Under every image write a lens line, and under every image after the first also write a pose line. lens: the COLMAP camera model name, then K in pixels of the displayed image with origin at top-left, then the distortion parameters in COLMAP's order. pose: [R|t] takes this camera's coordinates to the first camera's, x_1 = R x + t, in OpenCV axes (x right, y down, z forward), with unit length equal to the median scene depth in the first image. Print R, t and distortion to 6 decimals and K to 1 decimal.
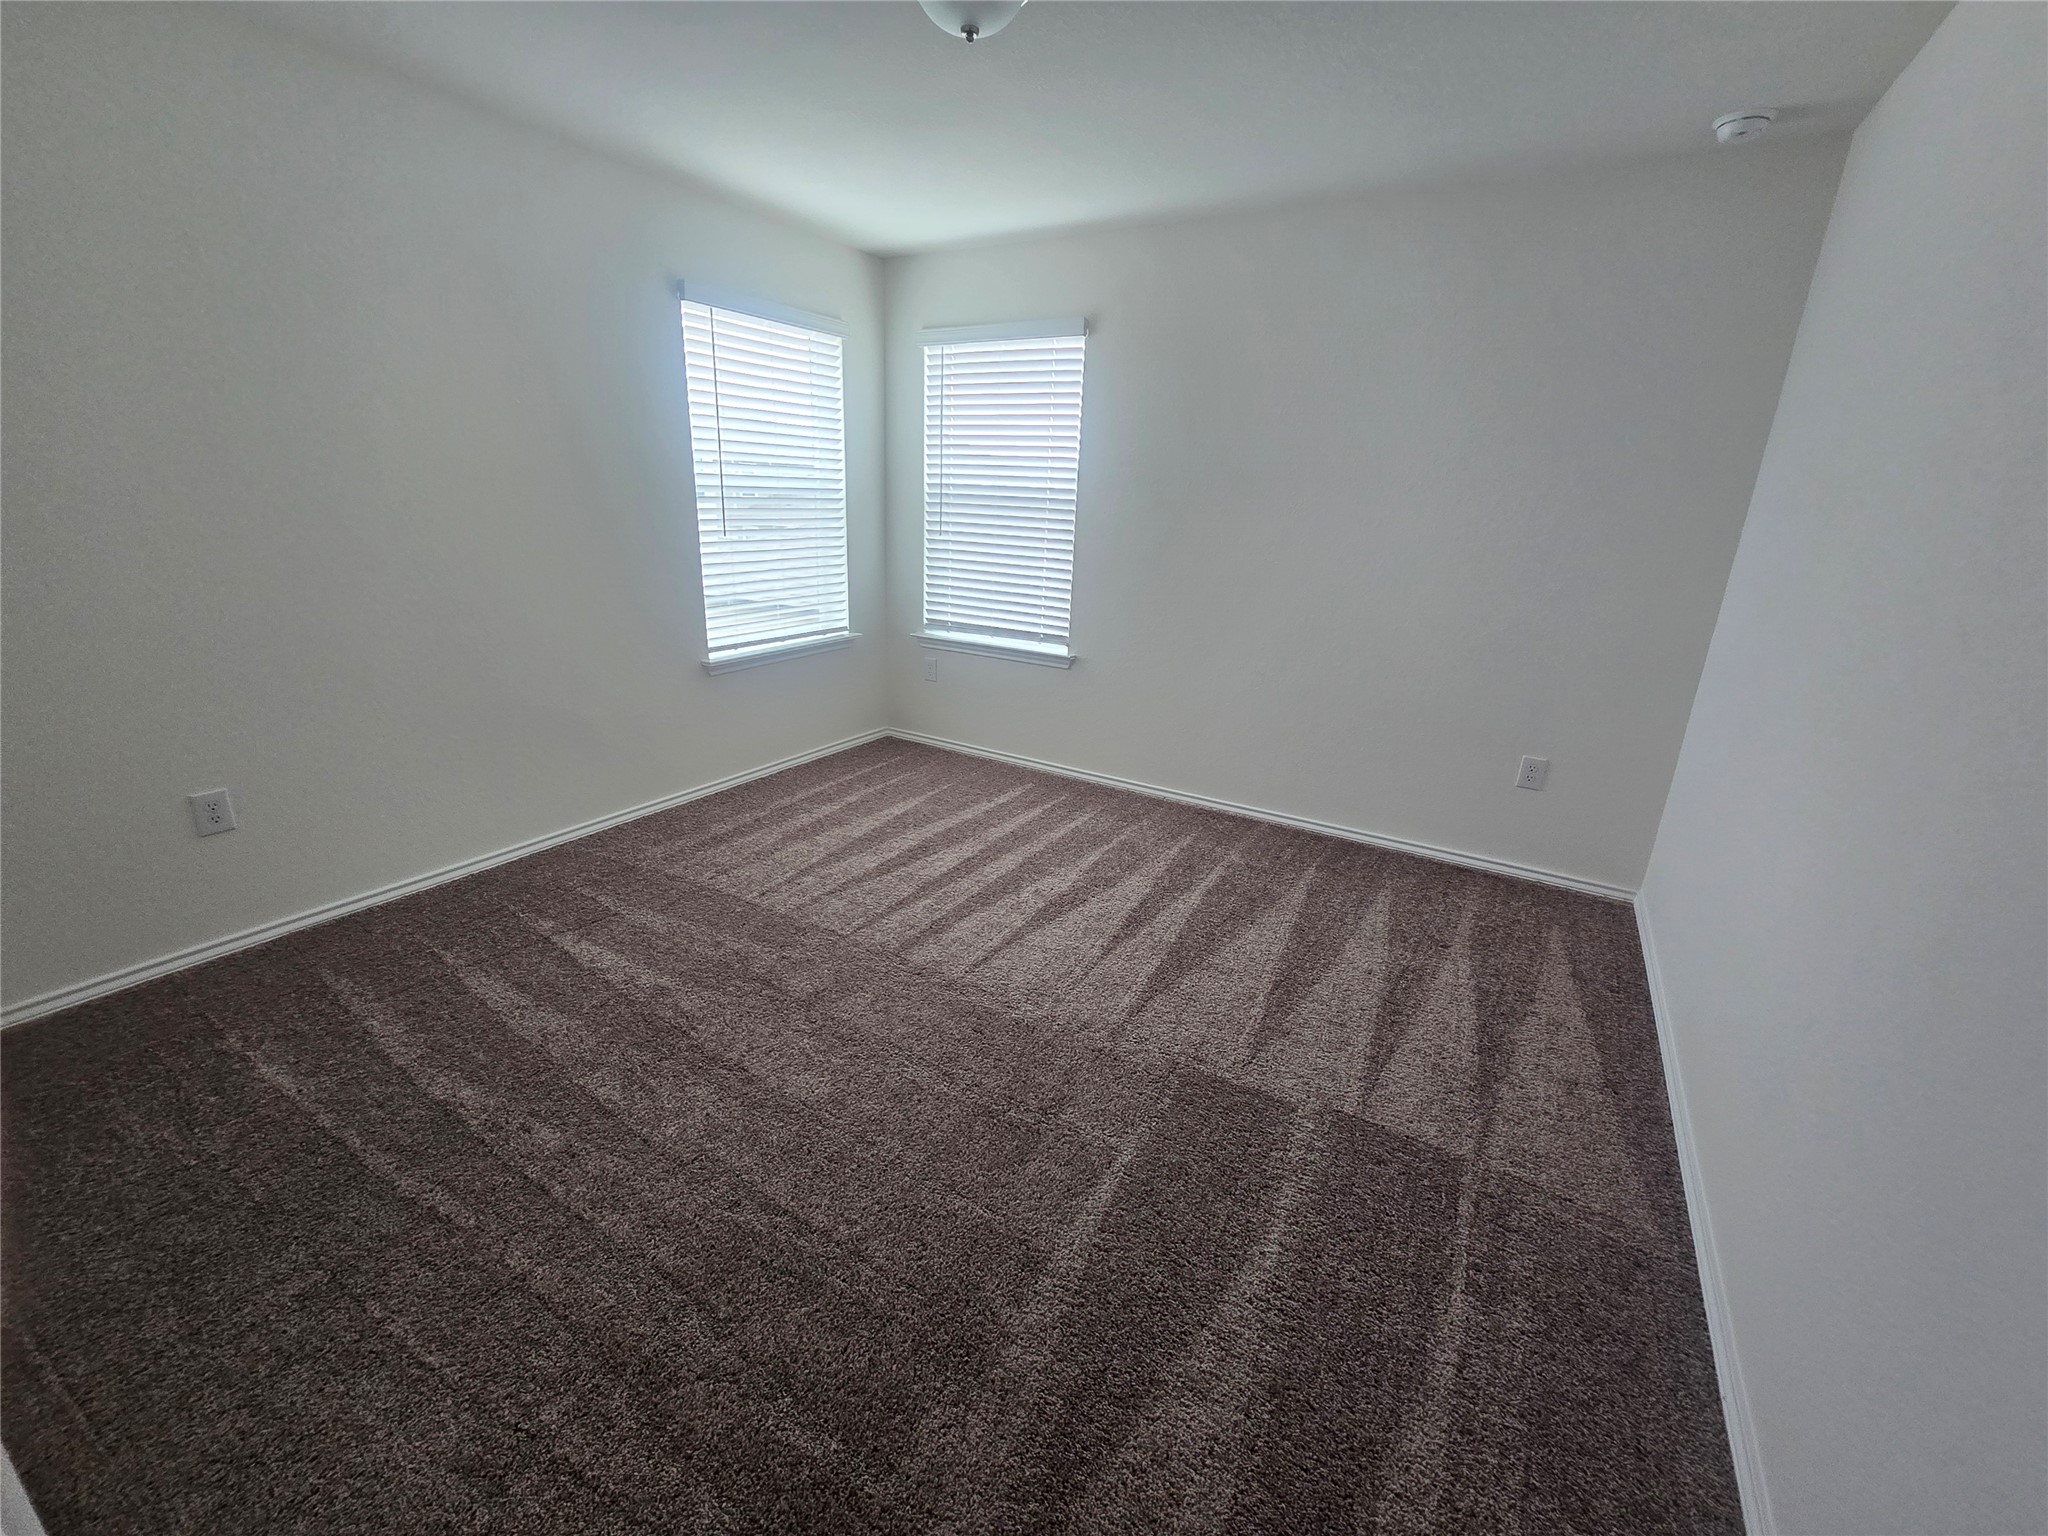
lens RADIAL K [[824.0, 0, 1030.2], [0, 824.0, 758.0], [0, 0, 1]] dist [0.001024, 0.000096]
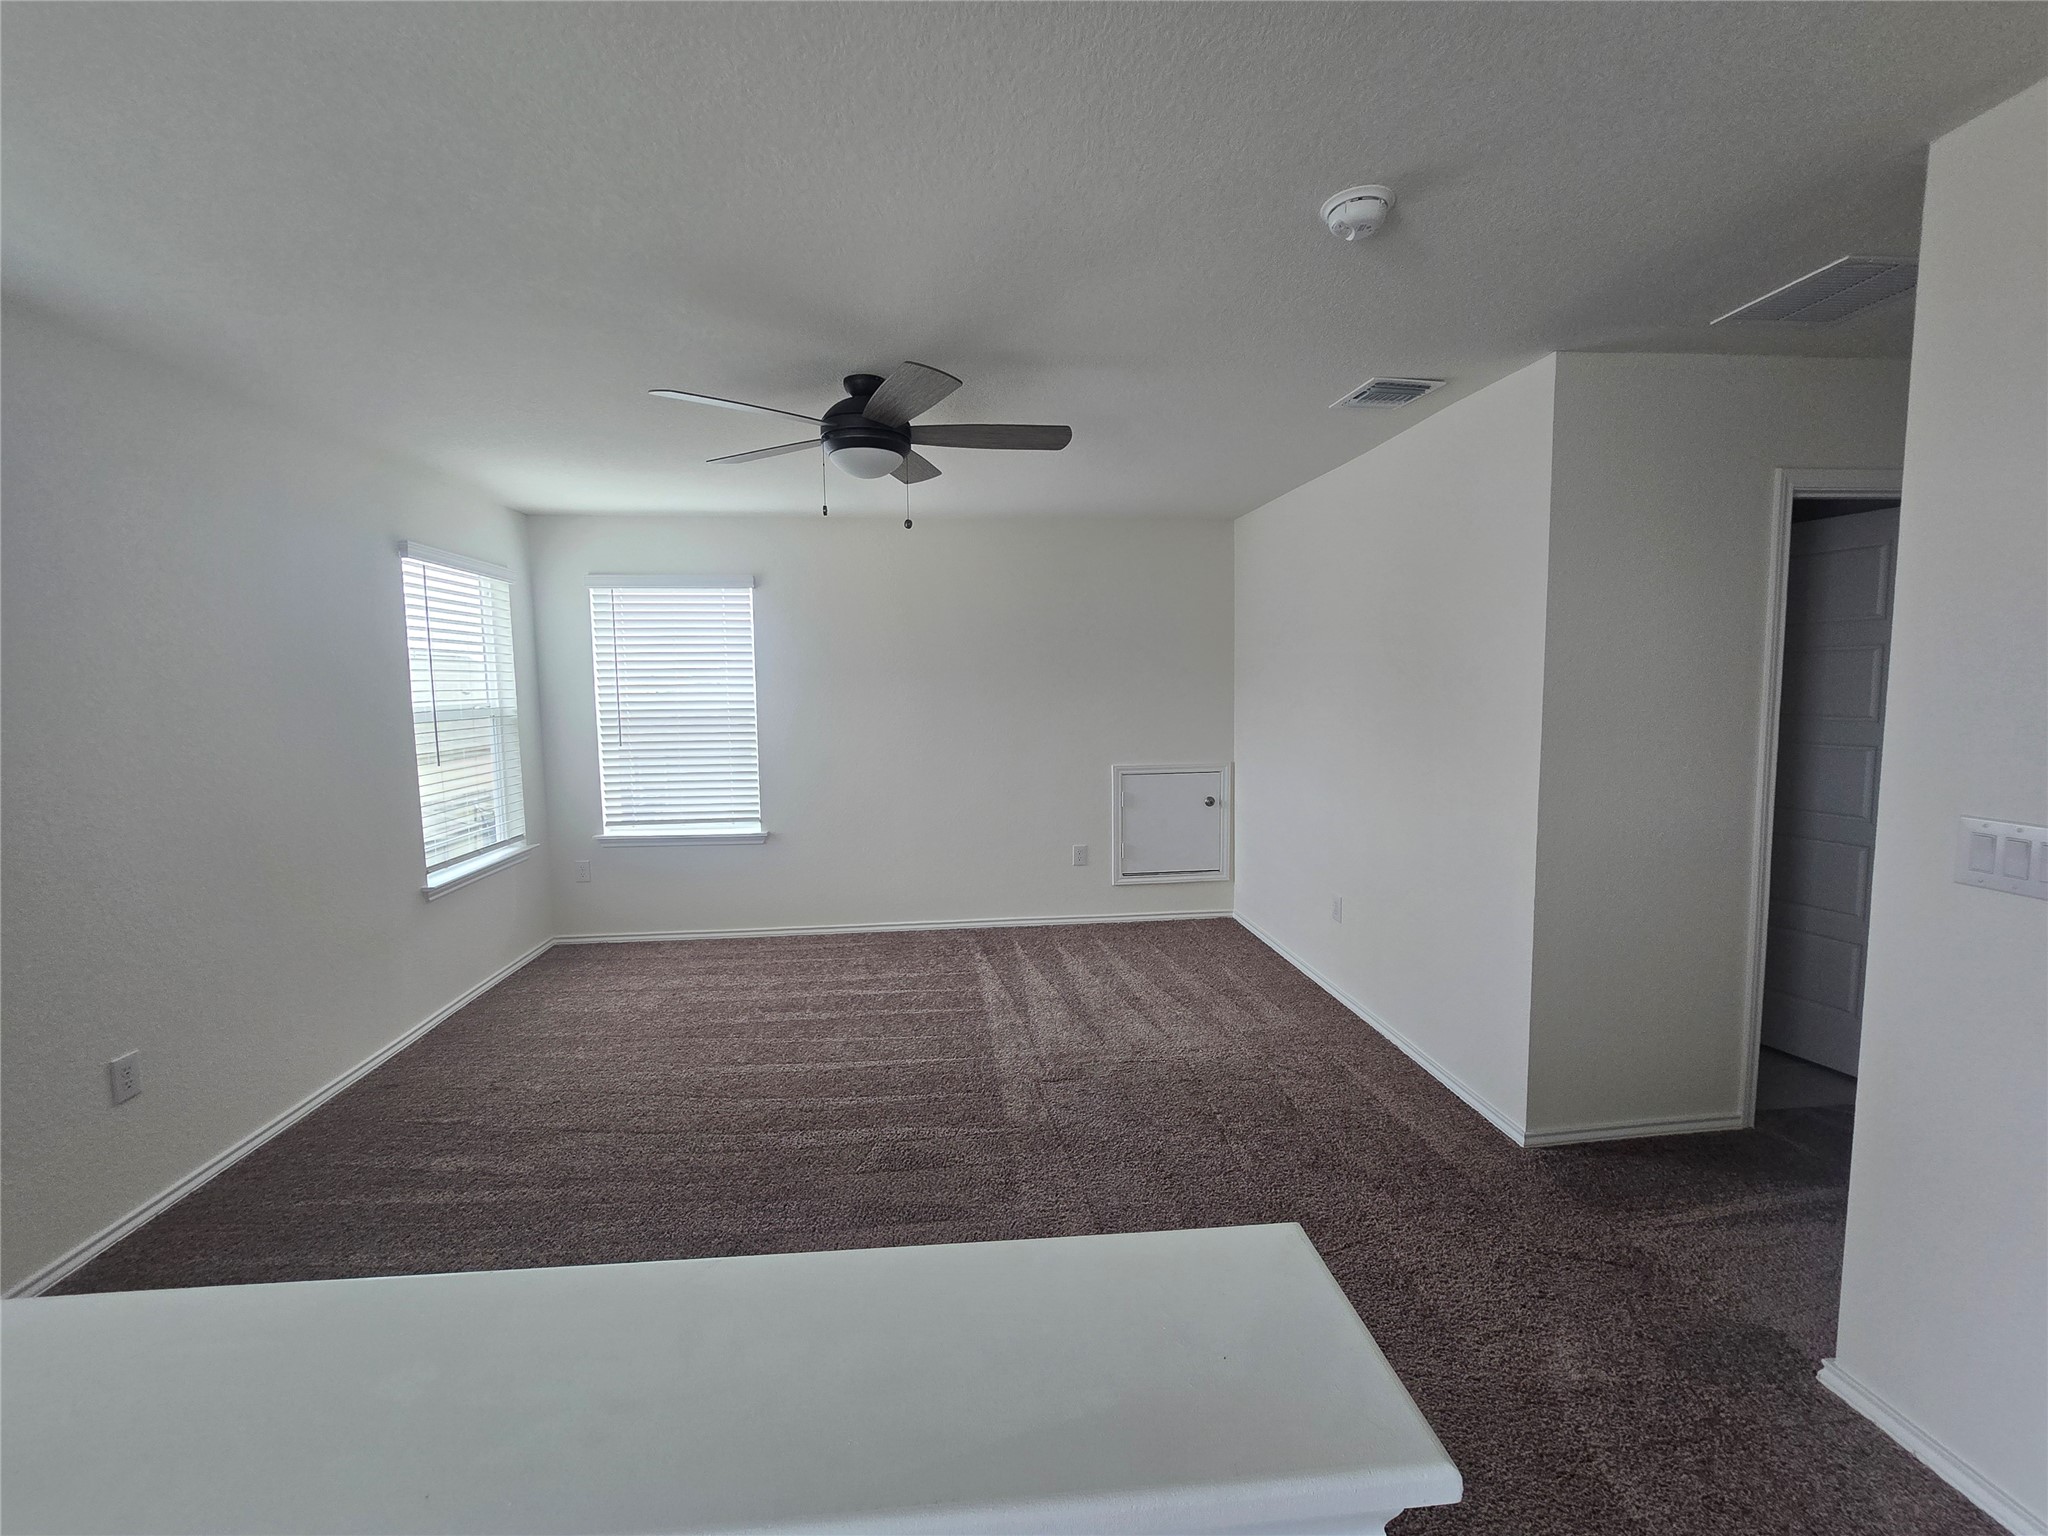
lens RADIAL K [[824.0, 0, 1026.8], [0, 824.0, 767.4], [0, 0, 1]] dist [0.001024, 0.000096]
pose [[0.823820, -0.104069, 0.557217, -0.329439], [0.217710, 0.965700, -0.141515, 0.043361], [-0.523377, 0.237894, 0.818220, -0.229606]]
